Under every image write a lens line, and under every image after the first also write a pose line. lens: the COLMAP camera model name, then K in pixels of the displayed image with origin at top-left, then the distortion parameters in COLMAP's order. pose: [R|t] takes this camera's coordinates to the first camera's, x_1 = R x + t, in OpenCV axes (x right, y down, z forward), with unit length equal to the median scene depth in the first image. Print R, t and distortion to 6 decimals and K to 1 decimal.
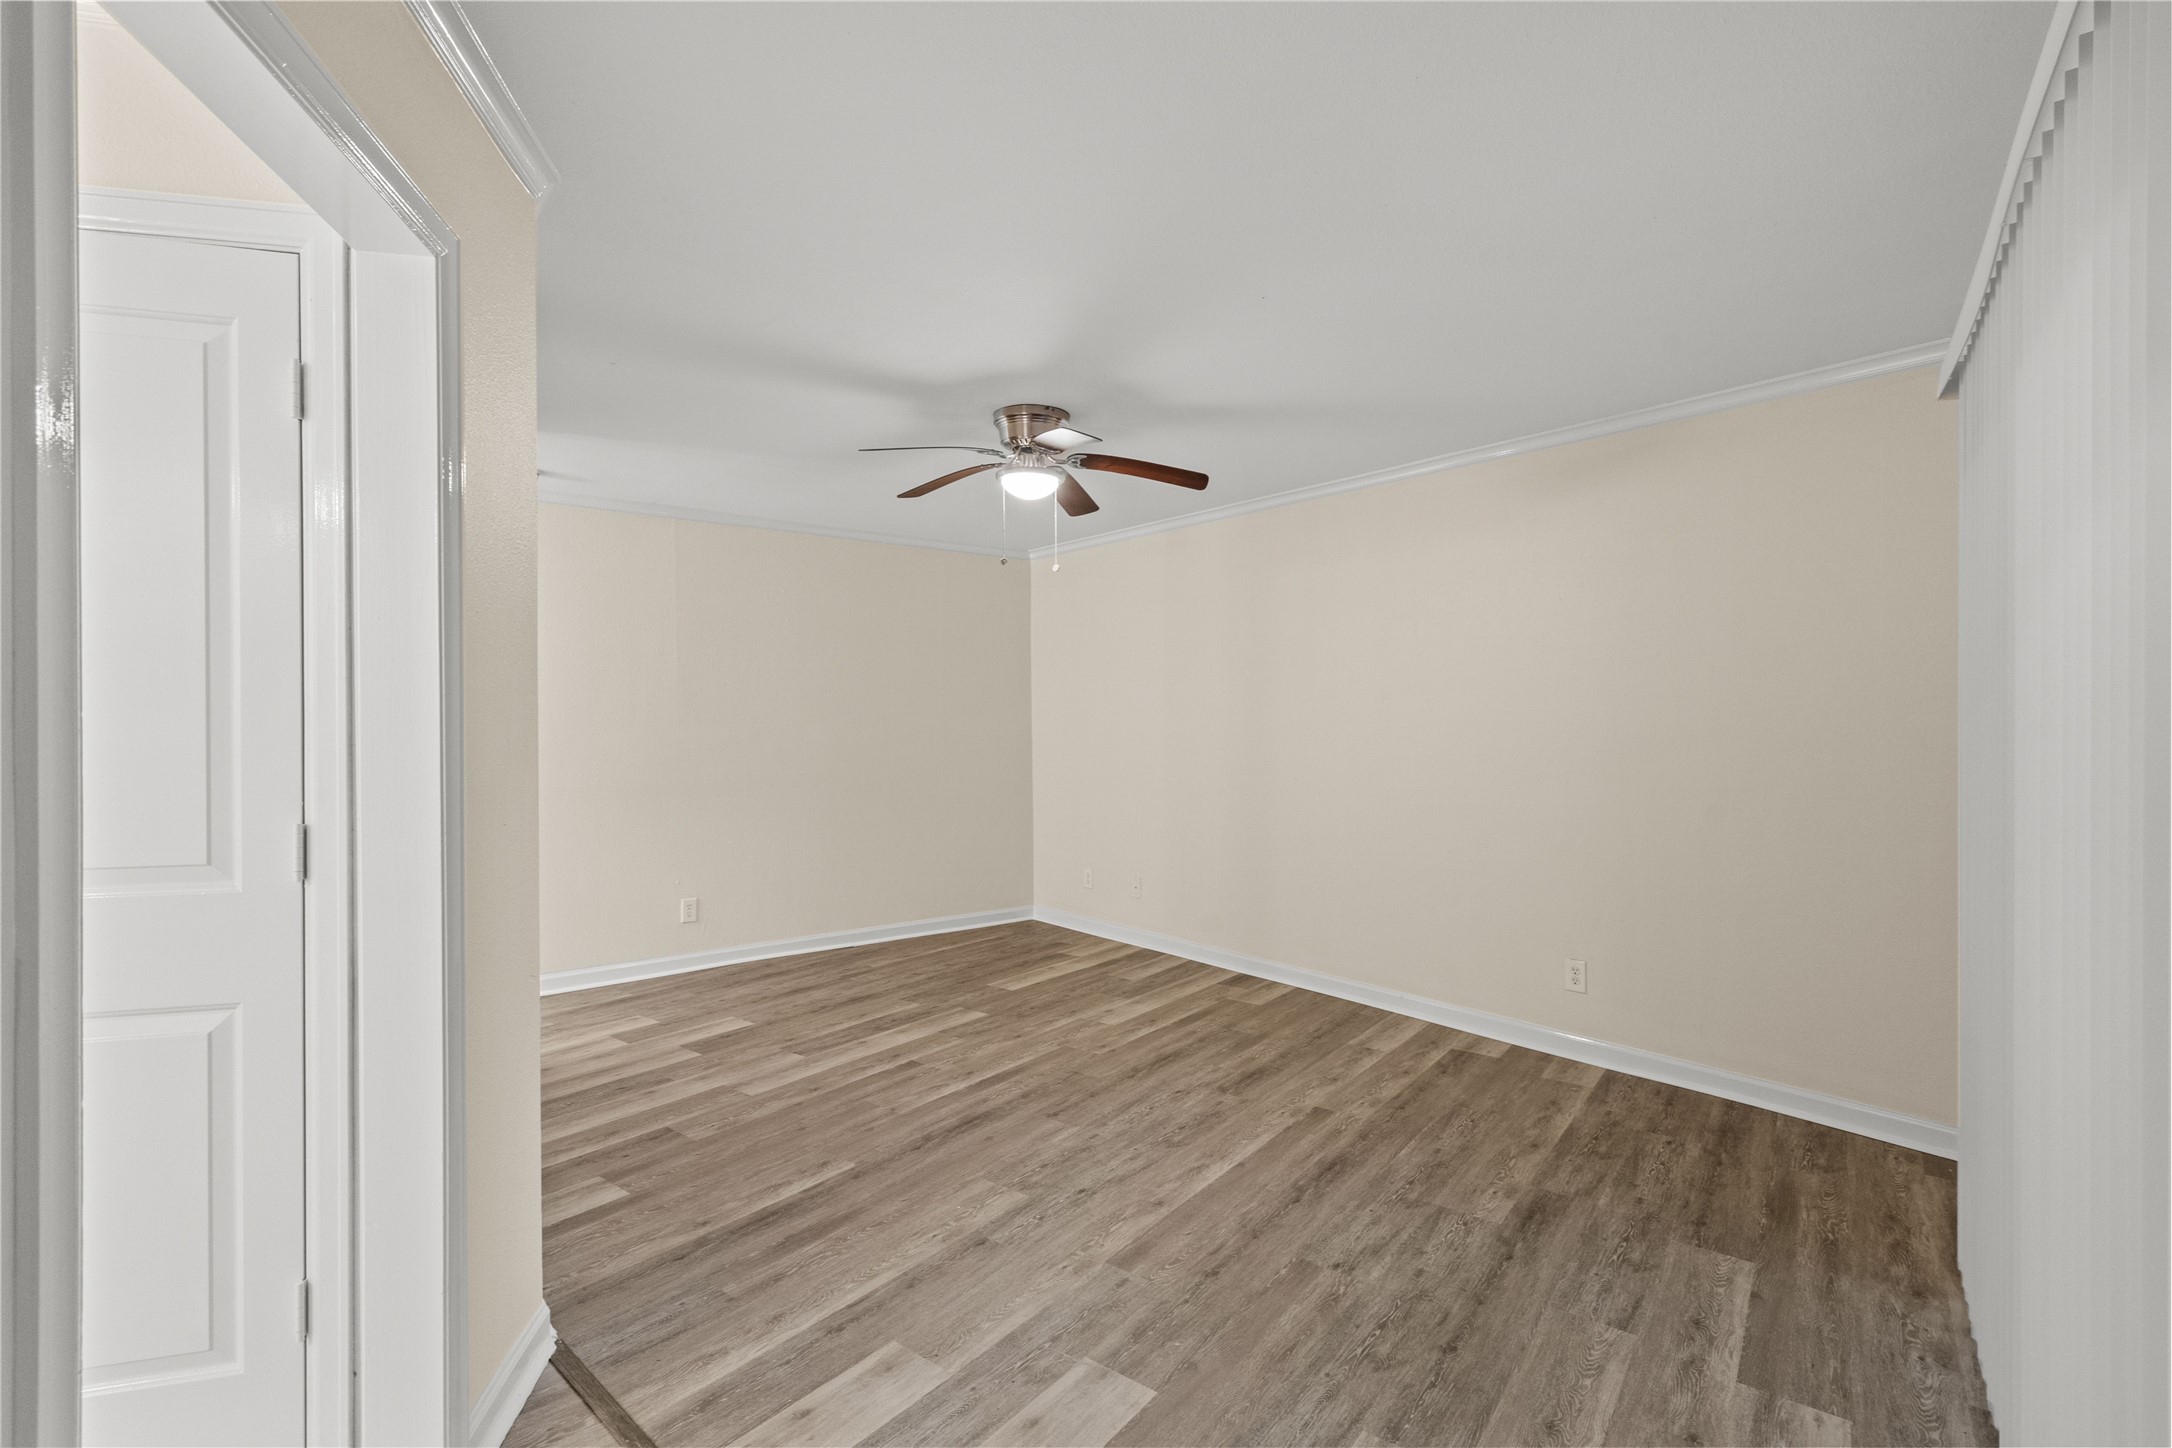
lens RADIAL K [[1002.6, 0, 1077.9], [0, 1002.6, 723.6], [0, 0, 1]] dist [-0.000106, 0.001251]
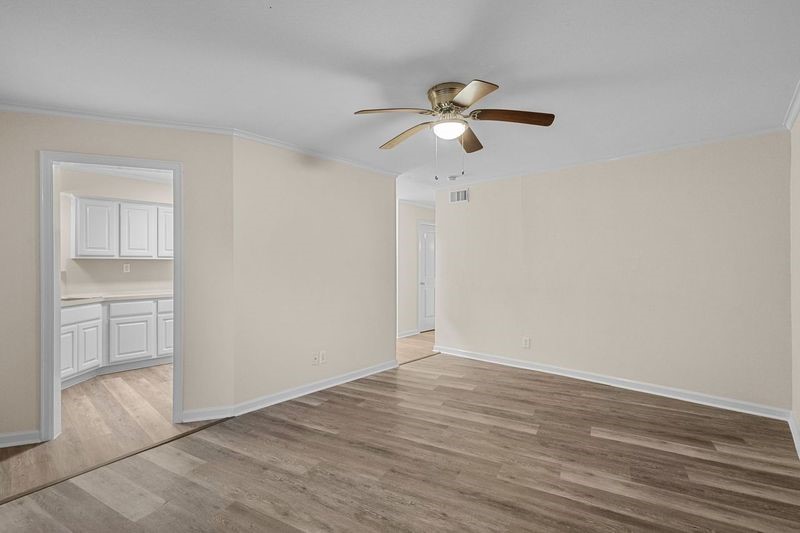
lens RADIAL K [[369.3, 0, 393.6], [0, 369.3, 266.6], [0, 0, 1]] dist [-0.000106, 0.001251]
pose [[0.146069, 0.010712, -0.989216, 0.631774], [0.001126, 0.999939, 0.010994, -0.000671], [0.989274, -0.002720, 0.146048, 0.866369]]
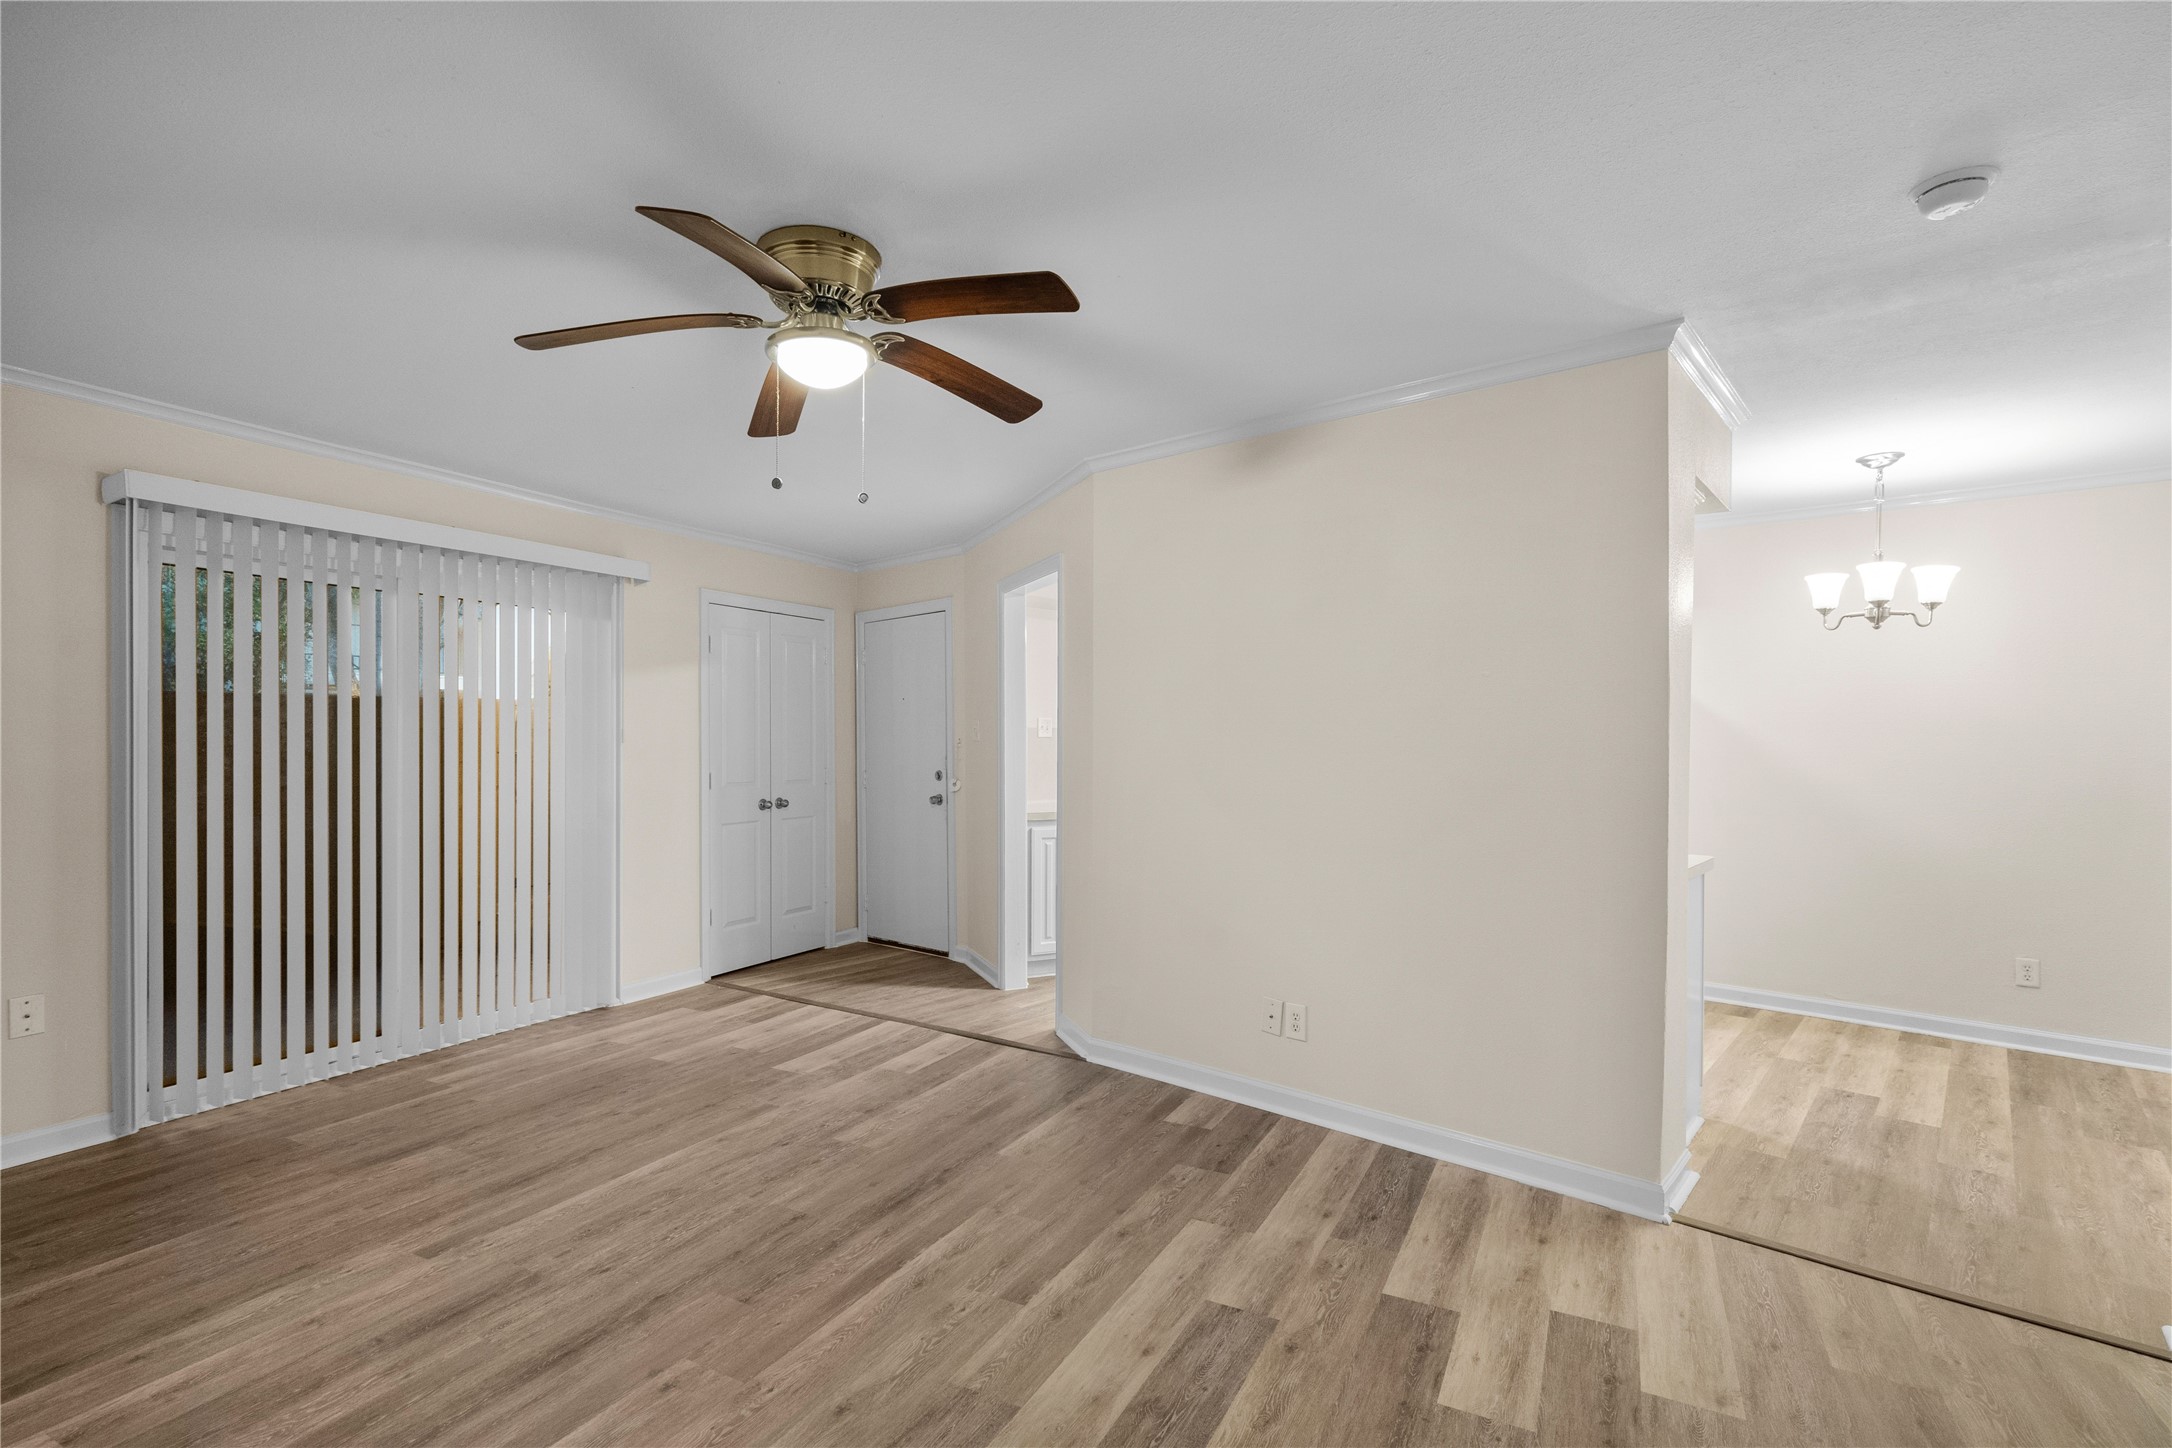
lens RADIAL K [[1002.6, 0, 1078.5], [0, 1002.6, 733.3], [0, 0, 1]] dist [-0.000106, 0.001251]
pose [[-0.985069, -0.001939, -0.172148, -0.104710], [-0.000637, 0.999971, -0.007619, 0.000049], [0.172158, -0.007395, -0.985042, 1.779629]]
